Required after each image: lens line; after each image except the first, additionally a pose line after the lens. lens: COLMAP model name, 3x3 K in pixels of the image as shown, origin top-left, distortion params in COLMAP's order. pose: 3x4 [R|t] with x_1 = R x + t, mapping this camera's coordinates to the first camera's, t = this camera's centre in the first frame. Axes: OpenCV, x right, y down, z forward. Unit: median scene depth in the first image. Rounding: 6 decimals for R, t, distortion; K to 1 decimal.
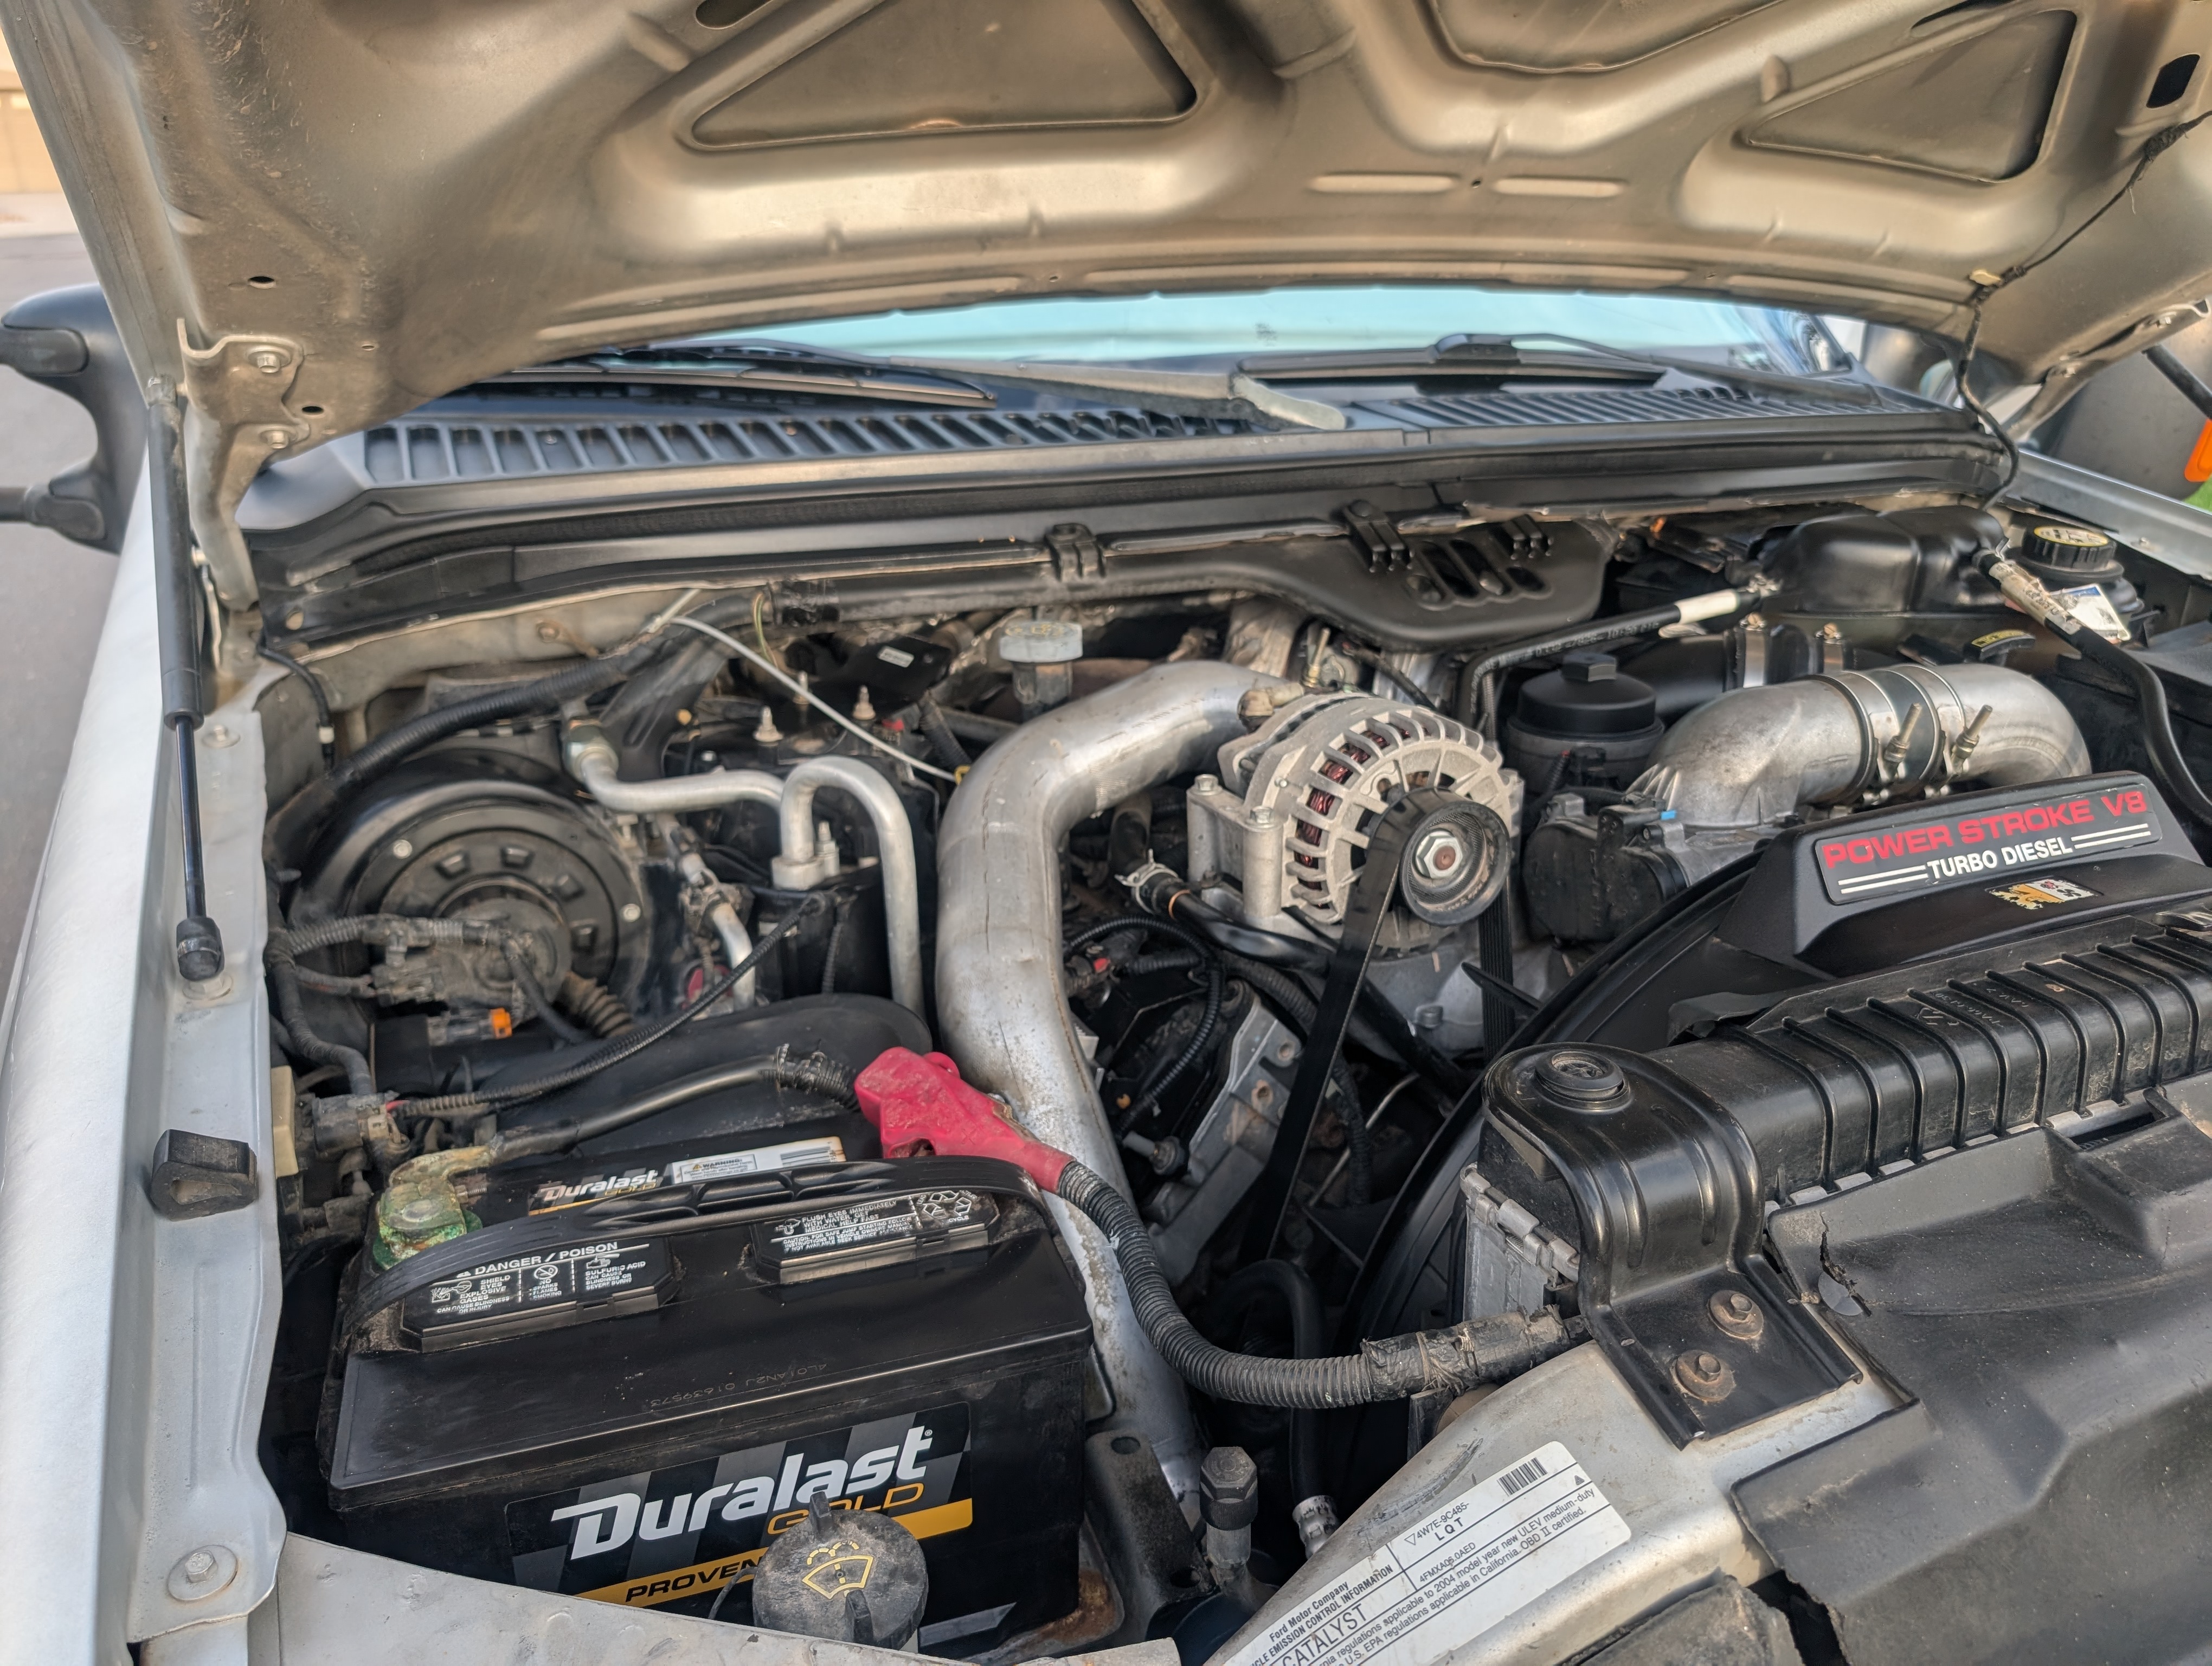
lens RADIAL K [[1615.5, 0, 1170.6], [0, 1615.5, 859.8], [0, 0, 1]] dist [0.016048, -0.005427]
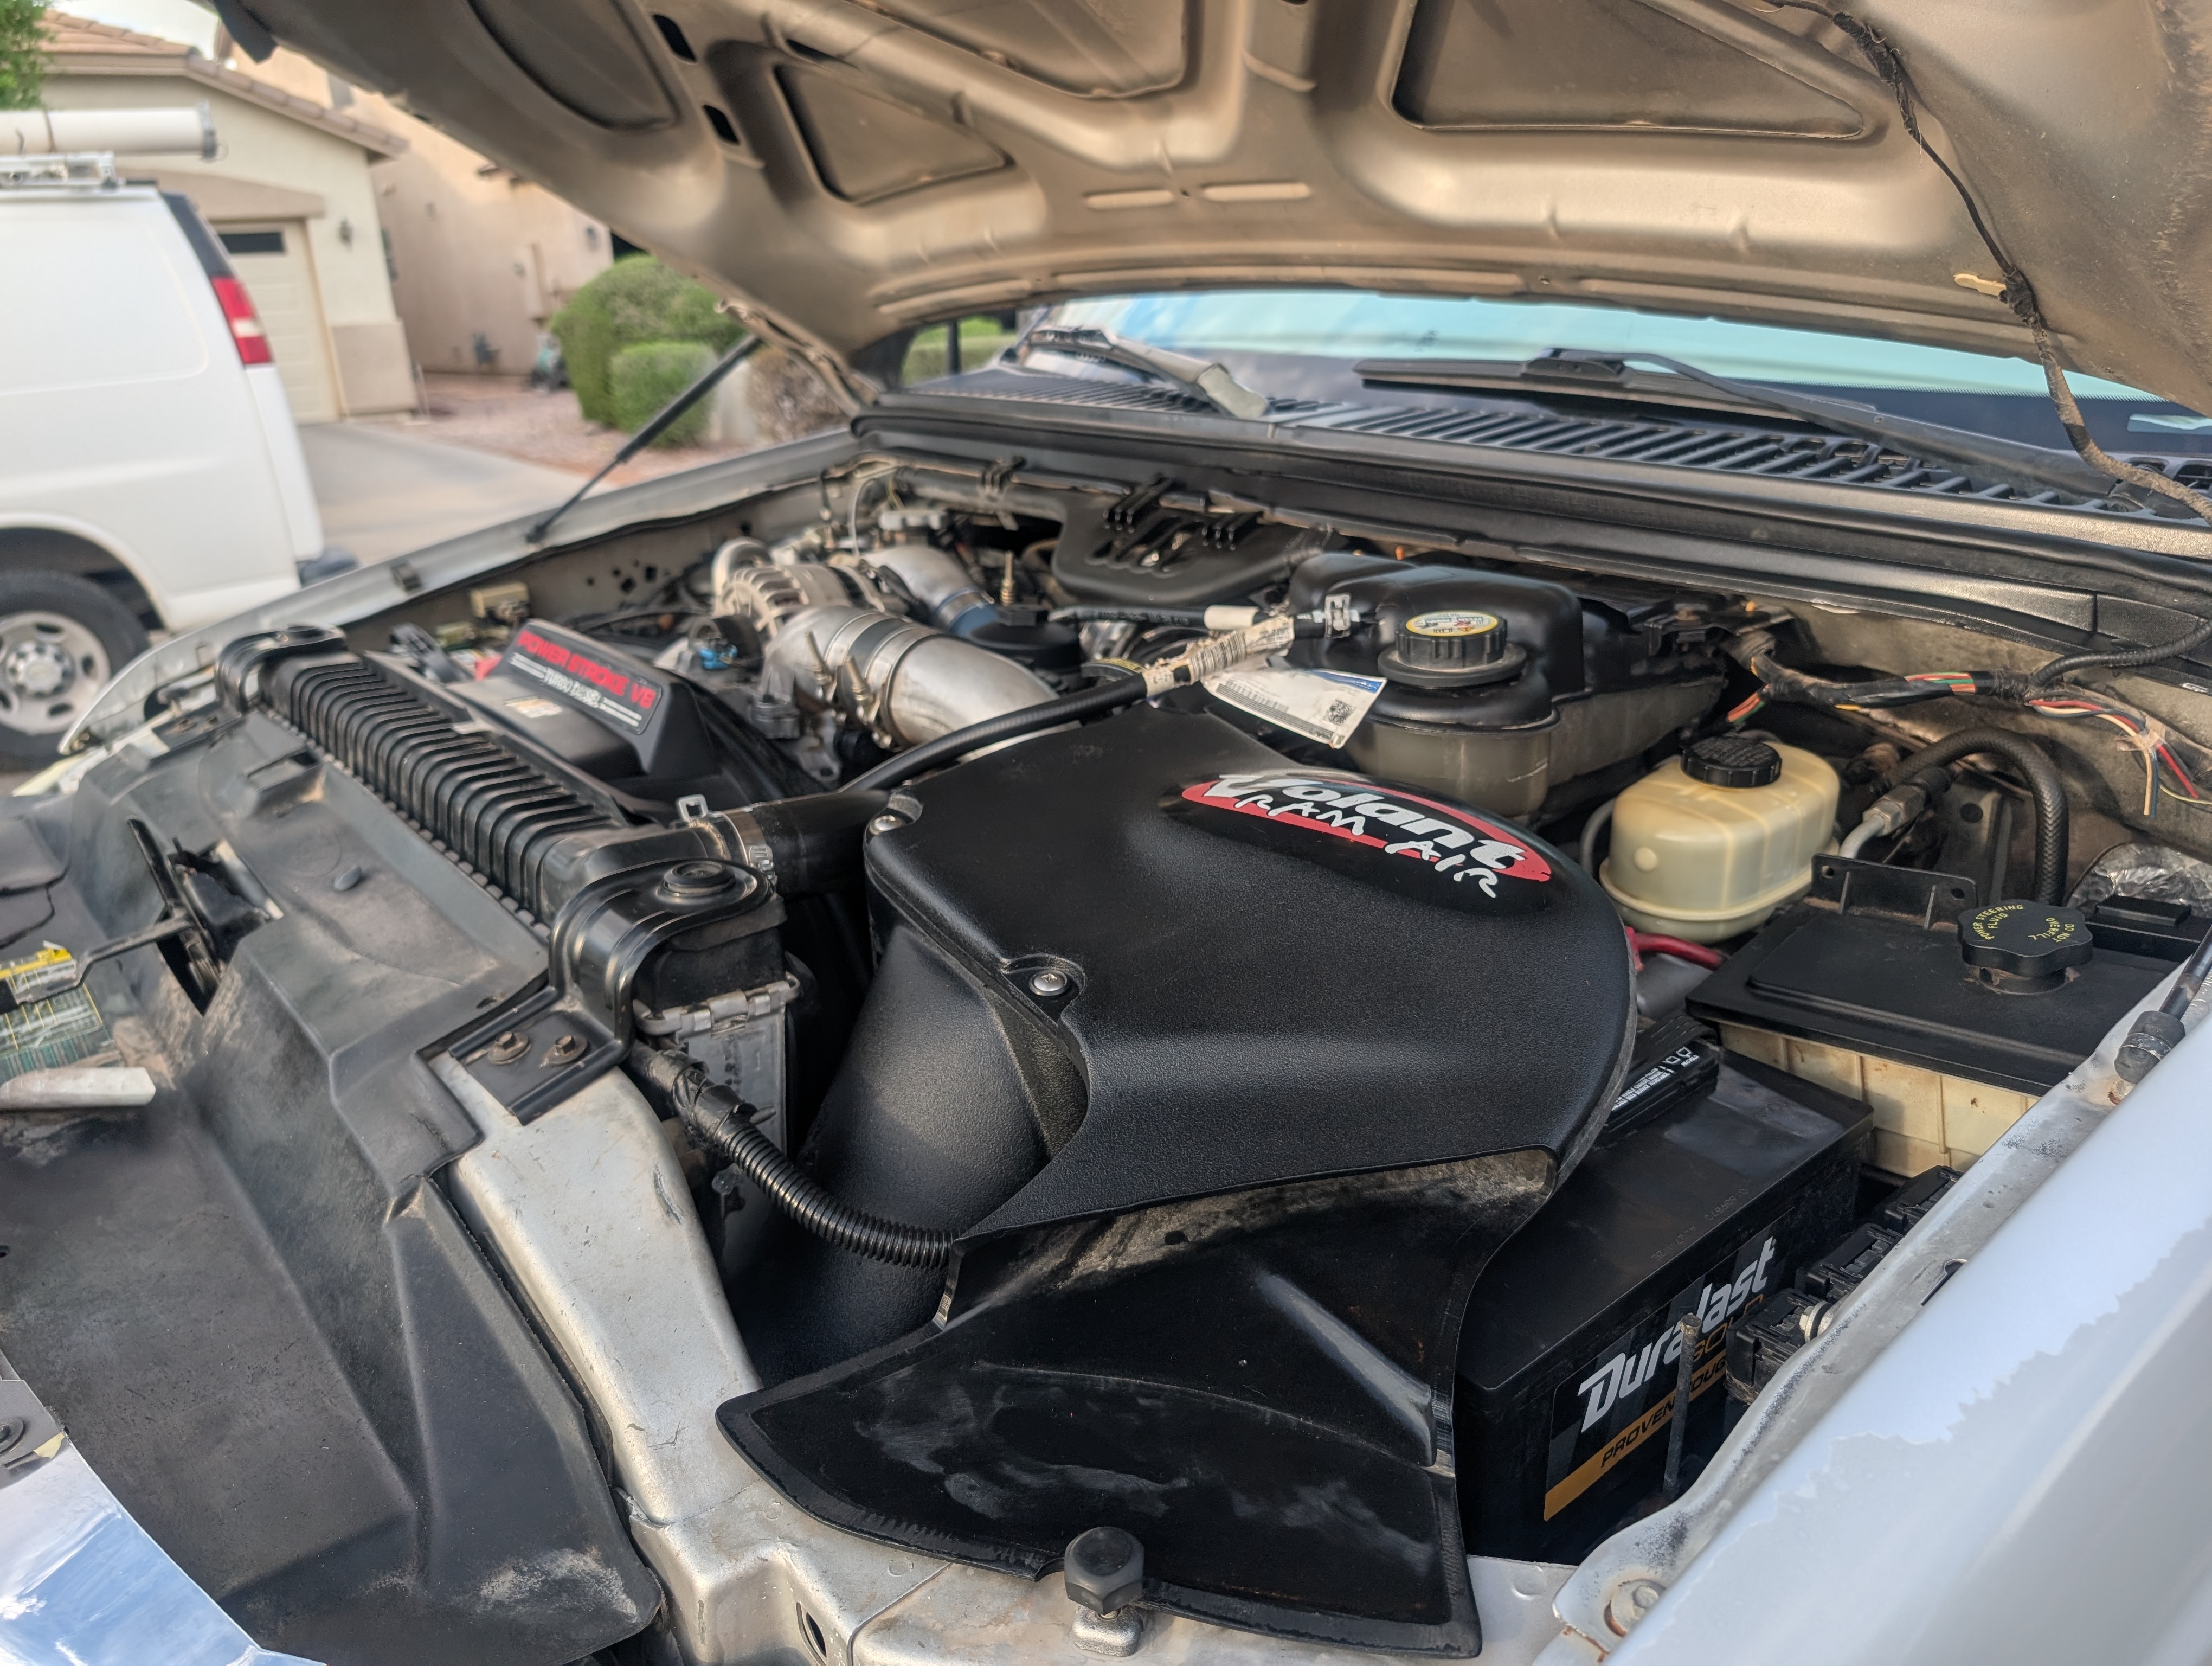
lens RADIAL K [[1646.5, 0, 1106.0], [0, 1646.5, 833.0], [0, 0, 1]] dist [-0.012961, -0.005998]
pose [[0.259688, 0.301418, -0.917447, 1.390992], [-0.345866, 0.916048, 0.203059, -0.237495], [0.901631, 0.264582, 0.342137, 0.714530]]
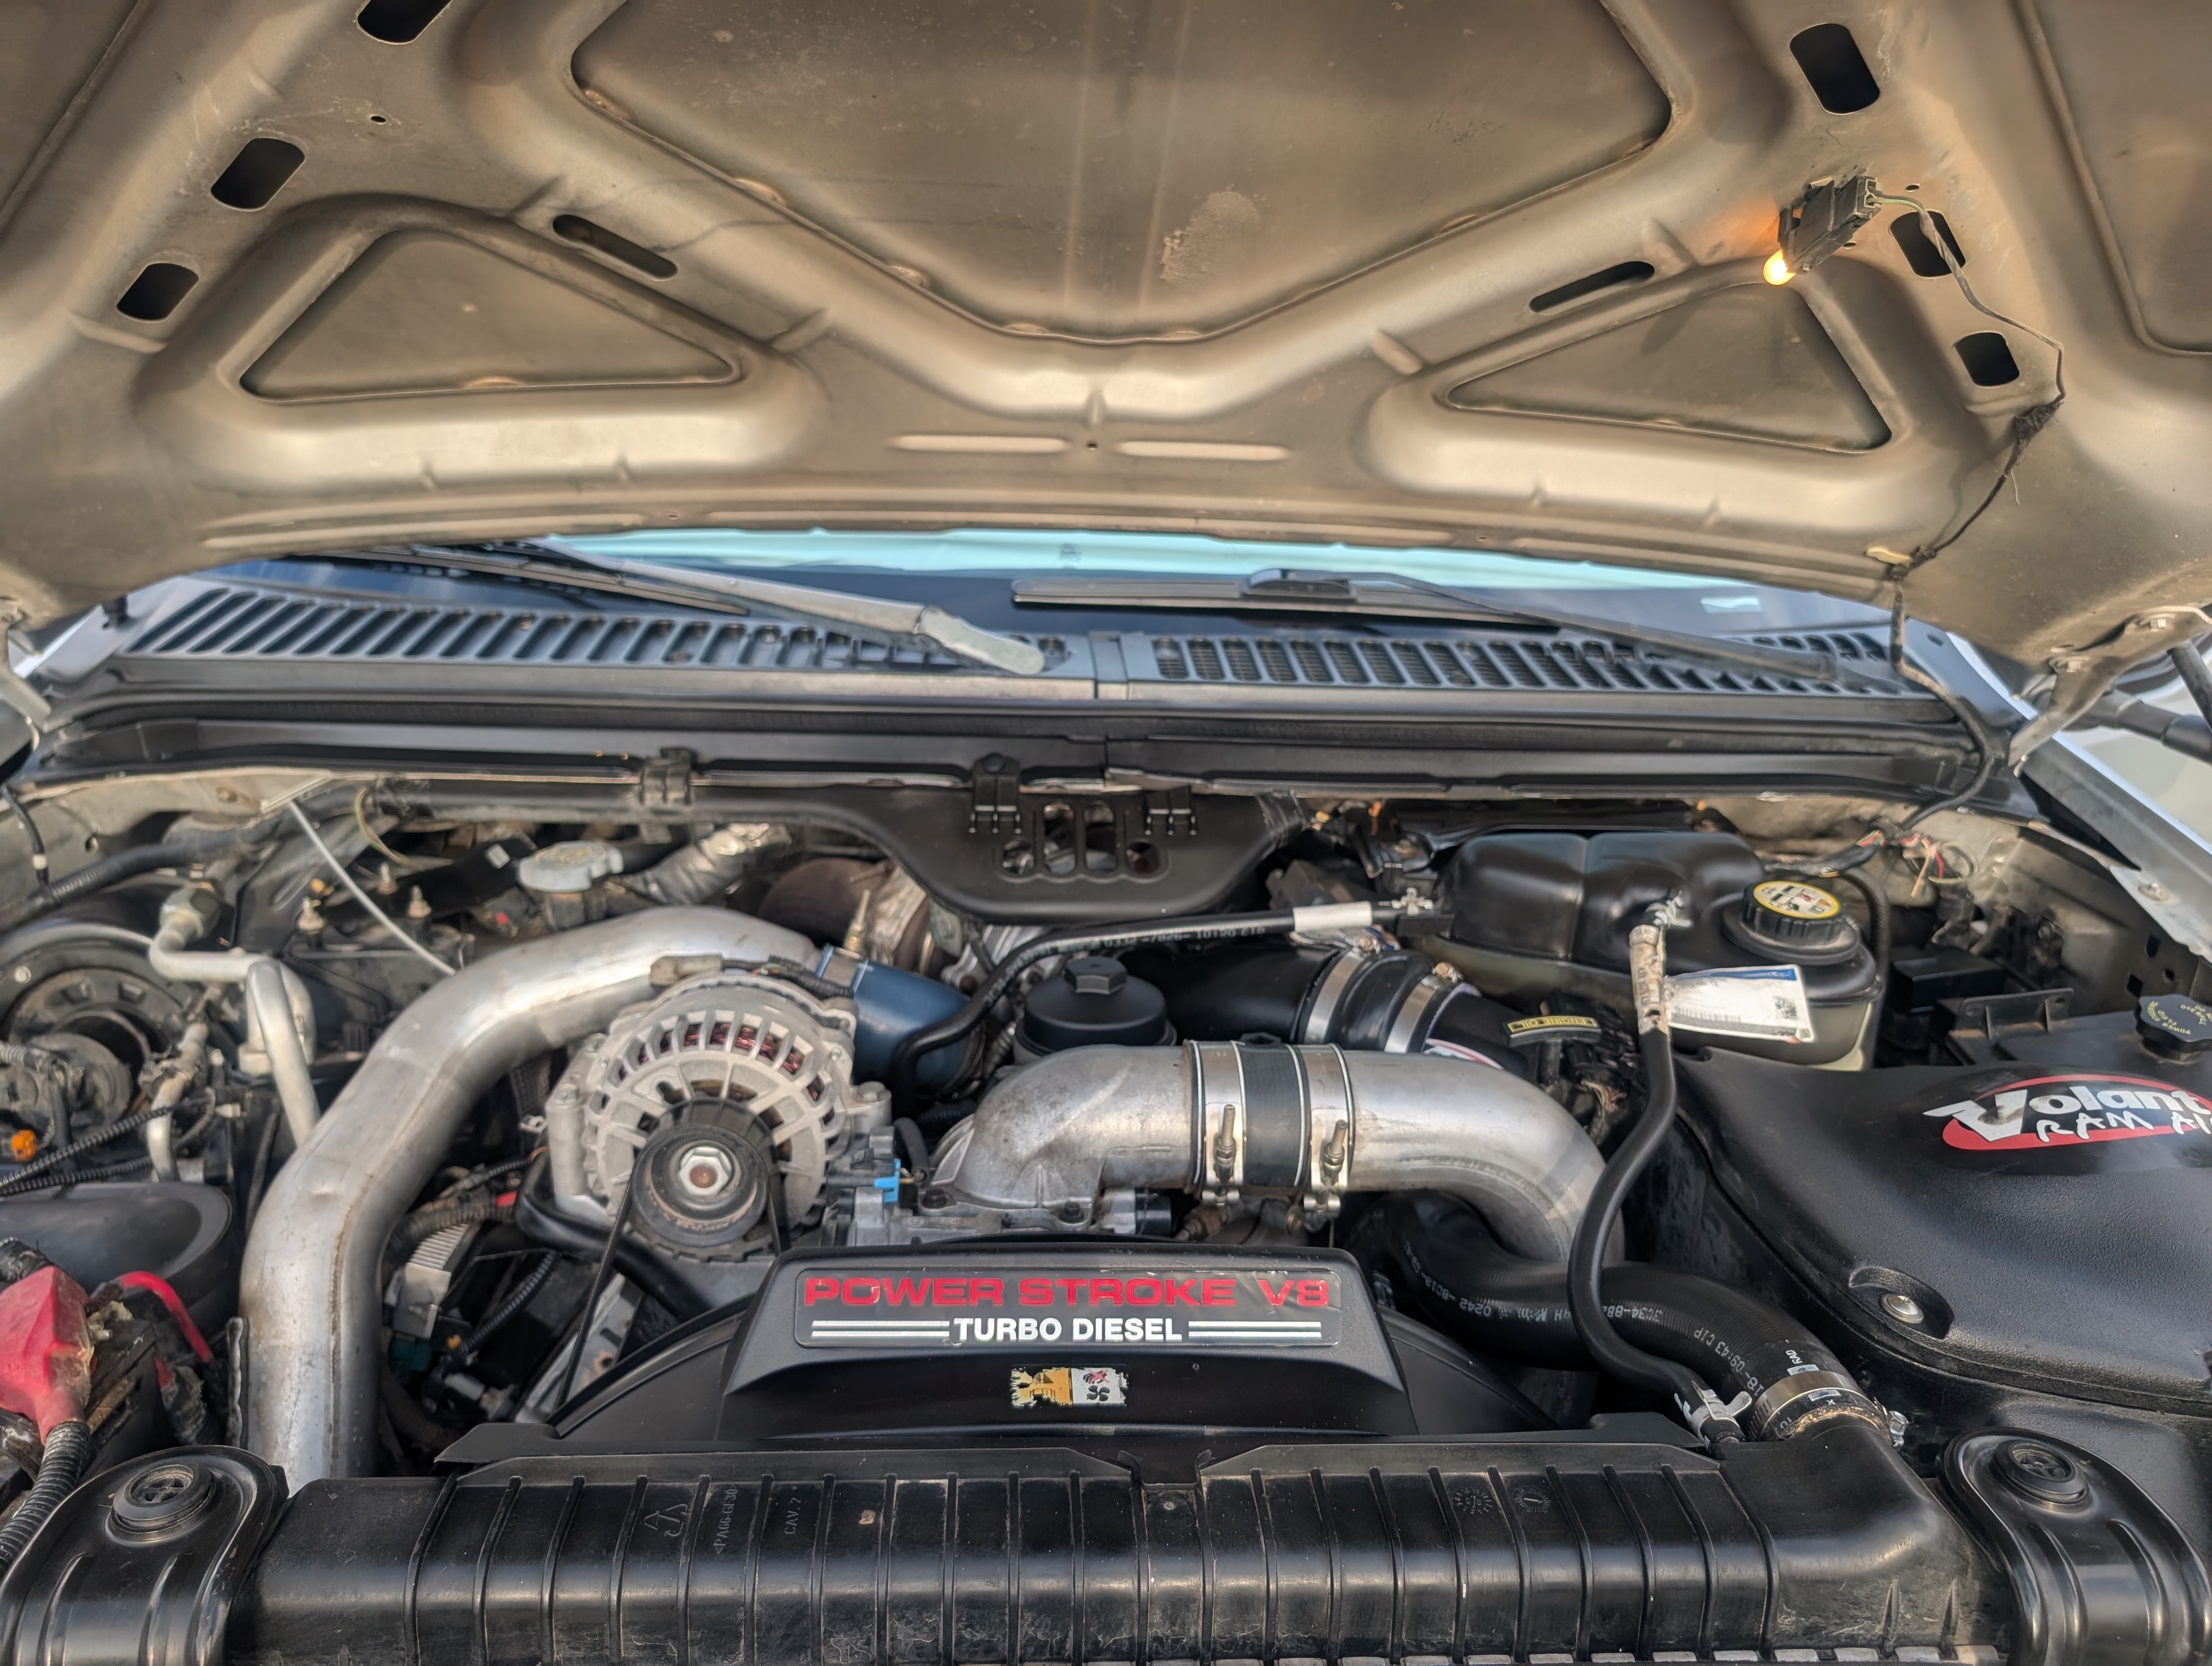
lens RADIAL K [[1637.3, 0, 1125.9], [0, 1637.3, 829.9], [0, 0, 1]] dist [0.006331, -0.008972]
pose [[0.934101, 0.133435, -0.331135, 0.577394], [-0.155612, 0.986956, -0.041260, -0.167105], [0.321310, 0.090069, 0.942681, 0.132660]]
